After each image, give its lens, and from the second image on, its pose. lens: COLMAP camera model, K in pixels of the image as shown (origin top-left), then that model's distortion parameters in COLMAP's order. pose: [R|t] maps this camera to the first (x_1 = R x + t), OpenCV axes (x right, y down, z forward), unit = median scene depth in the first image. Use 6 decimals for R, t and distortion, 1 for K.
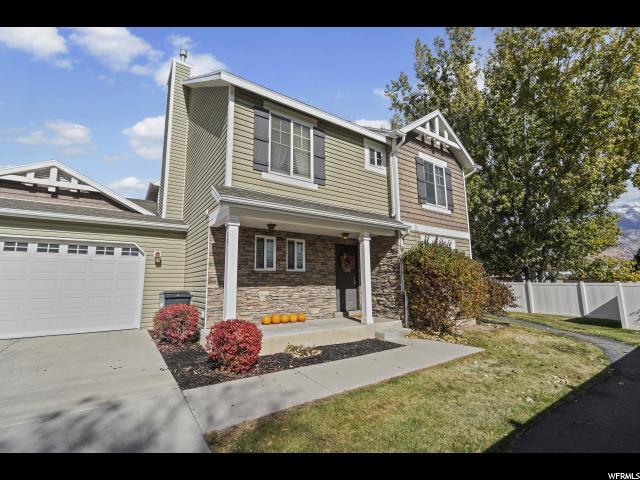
lens RADIAL K [[294.8, 0, 317.8], [0, 294.8, 242.4], [0, 0, 1]] dist [-0.001523, 0.001178]
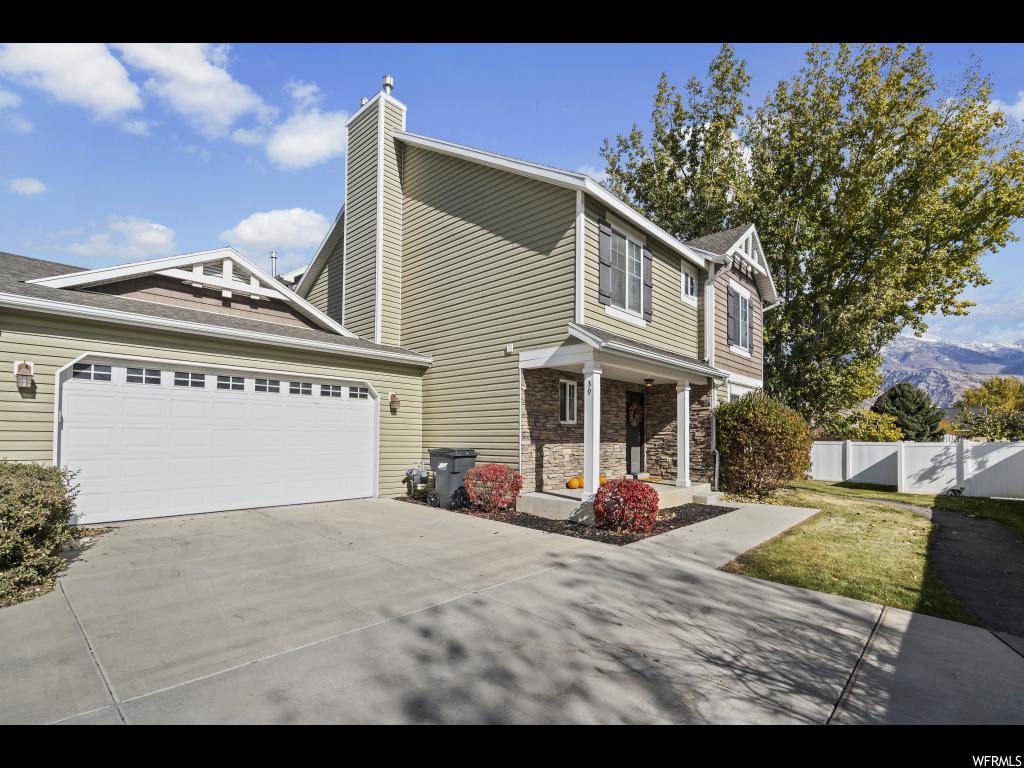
lens RADIAL K [[471.7, 0, 503.7], [0, 471.7, 435.3], [0, 0, 1]] dist [-0.001523, 0.001178]
pose [[0.981890, 0.014346, 0.188906, -0.521511], [-0.039948, 0.990388, 0.132424, -0.032690], [-0.185190, -0.137572, 0.973025, -0.200803]]
